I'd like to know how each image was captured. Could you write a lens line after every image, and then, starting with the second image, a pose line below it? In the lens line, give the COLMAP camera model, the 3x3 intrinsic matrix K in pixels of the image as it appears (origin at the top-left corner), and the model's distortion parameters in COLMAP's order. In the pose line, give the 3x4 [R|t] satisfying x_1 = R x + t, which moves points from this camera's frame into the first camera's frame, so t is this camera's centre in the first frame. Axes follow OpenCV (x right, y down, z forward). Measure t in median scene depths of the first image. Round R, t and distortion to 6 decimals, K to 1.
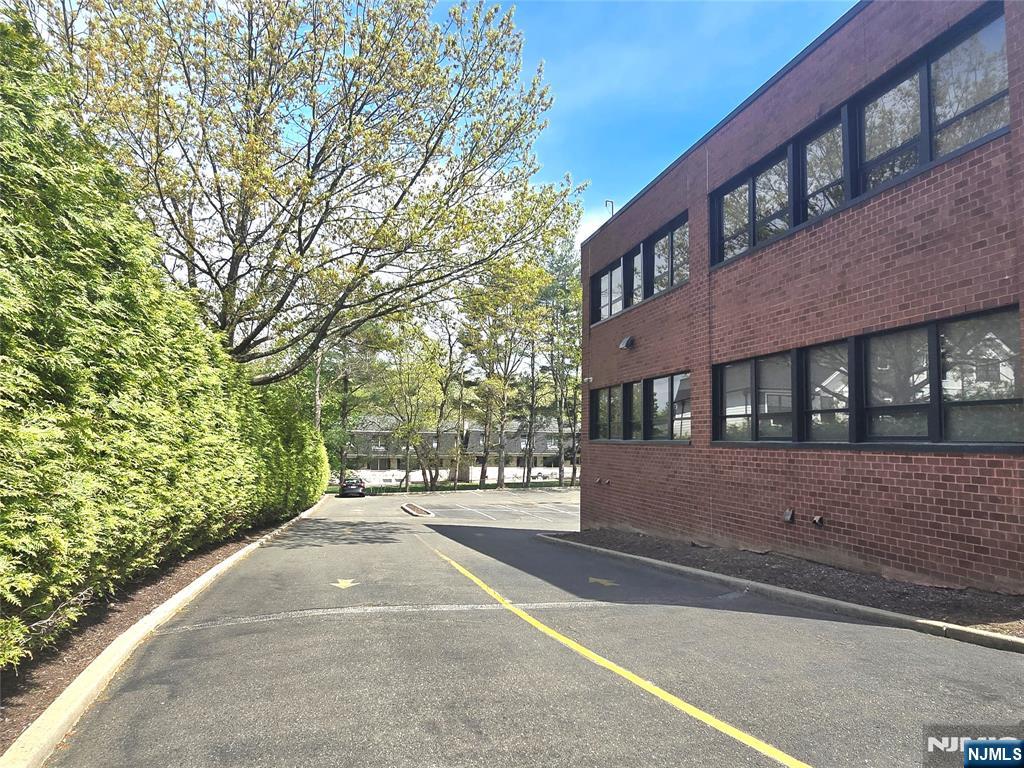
lens RADIAL K [[641.6, 0, 512.0], [0, 641.6, 384.0], [0, 0, 1]] dist [0.003540, 0.001014]
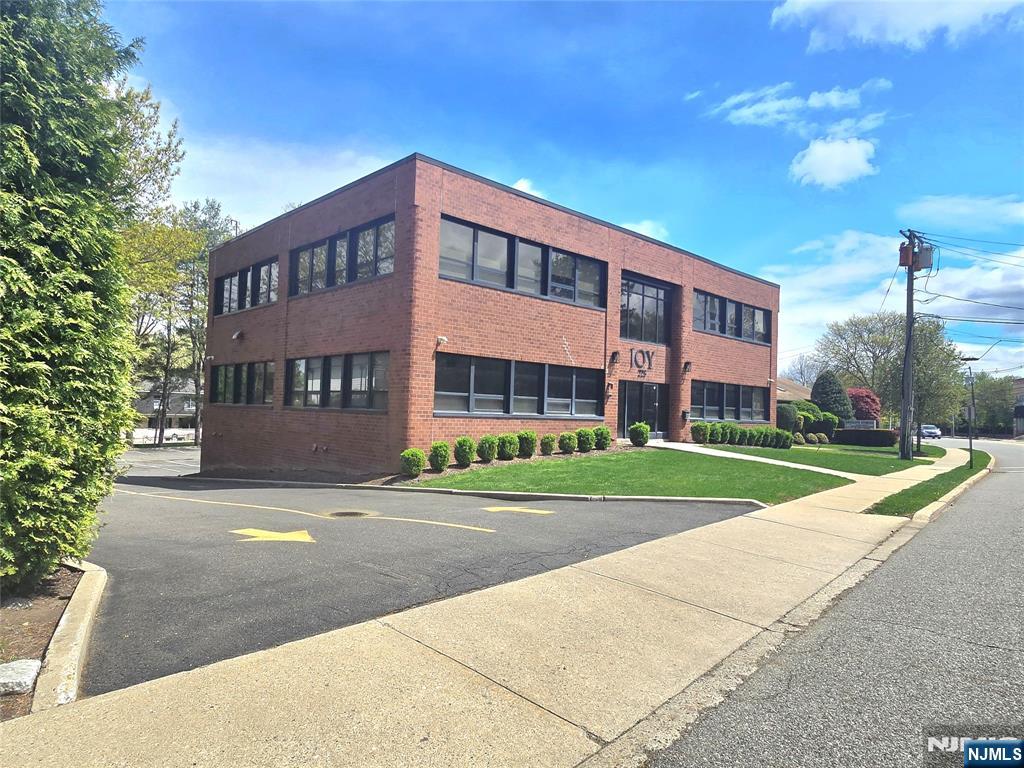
lens RADIAL K [[641.6, 0, 512.0], [0, 641.6, 384.0], [0, 0, 1]] dist [0.003540, 0.001014]
pose [[0.867621, 0.029349, 0.496360, 0.001508], [-0.058341, 0.997370, 0.043005, -0.015266], [-0.493792, -0.066270, 0.867051, -0.148910]]
